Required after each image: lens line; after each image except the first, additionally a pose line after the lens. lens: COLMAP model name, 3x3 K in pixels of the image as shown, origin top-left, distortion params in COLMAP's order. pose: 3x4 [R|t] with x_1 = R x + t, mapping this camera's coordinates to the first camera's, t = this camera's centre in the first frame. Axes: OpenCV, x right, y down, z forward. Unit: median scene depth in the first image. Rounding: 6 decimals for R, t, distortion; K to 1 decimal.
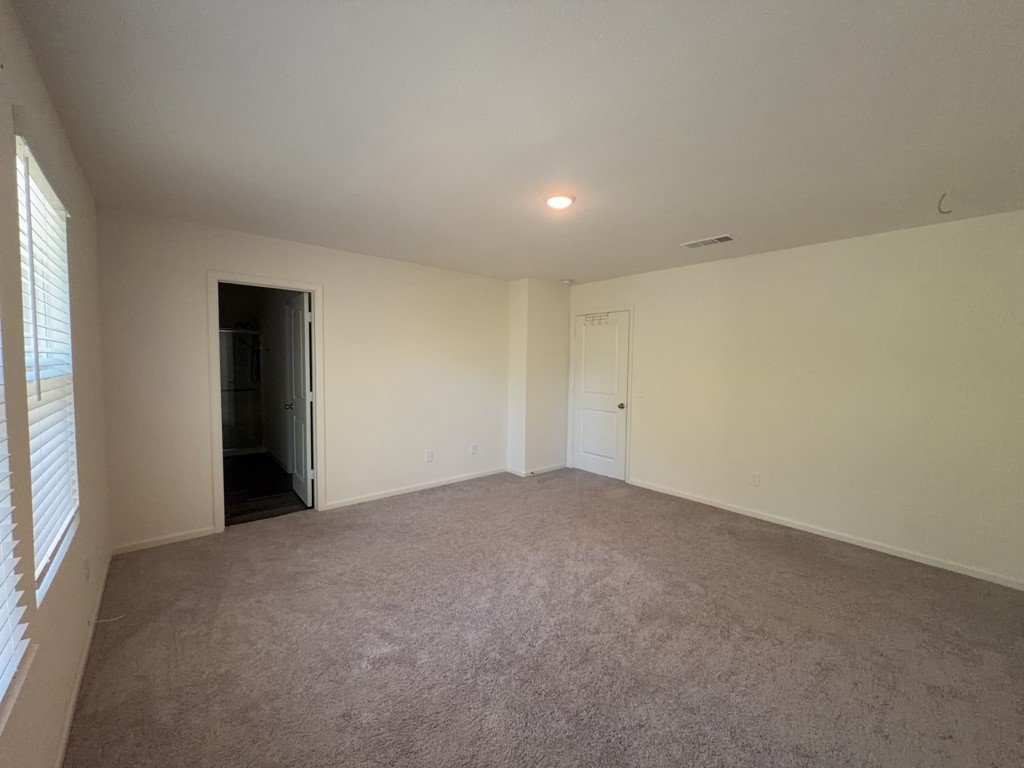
lens RADIAL K [[407.8, 0, 512.0], [0, 407.8, 384.0], [0, 0, 1]] dist [0.000005, 0.000611]
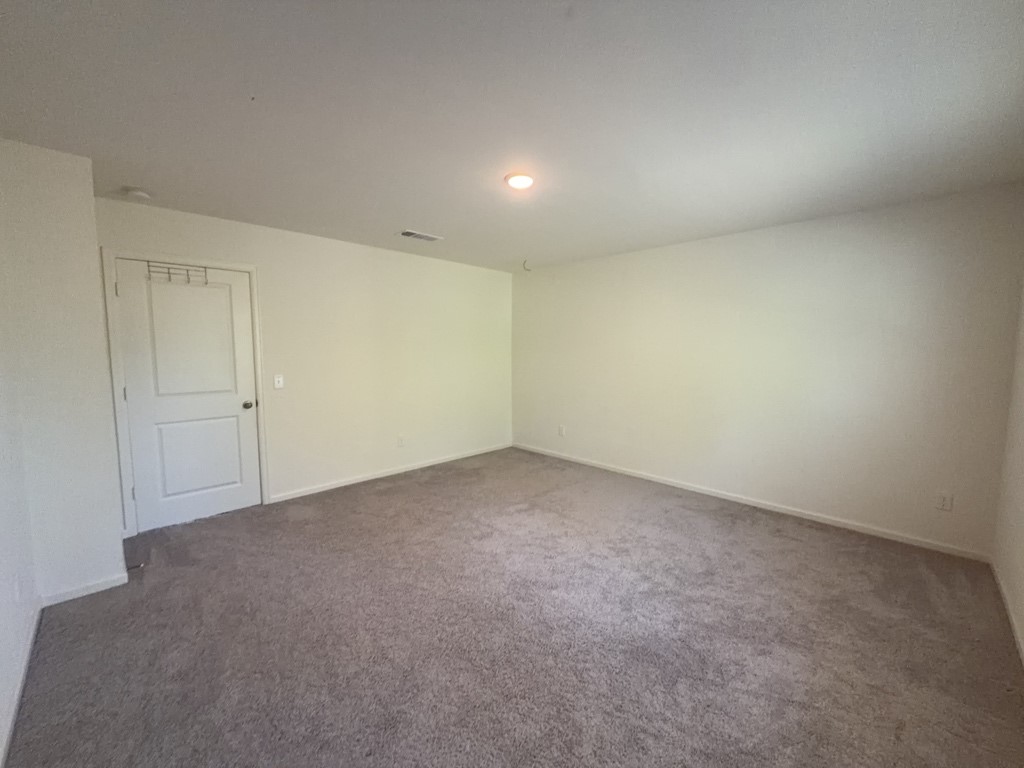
lens RADIAL K [[407.8, 0, 512.0], [0, 407.8, 384.0], [0, 0, 1]] dist [0.000005, 0.000611]
pose [[-0.058749, -0.106013, 0.992628, -0.496275], [0.050452, 0.992759, 0.109013, -0.040127], [-0.996997, 0.056485, -0.052975, 0.602437]]
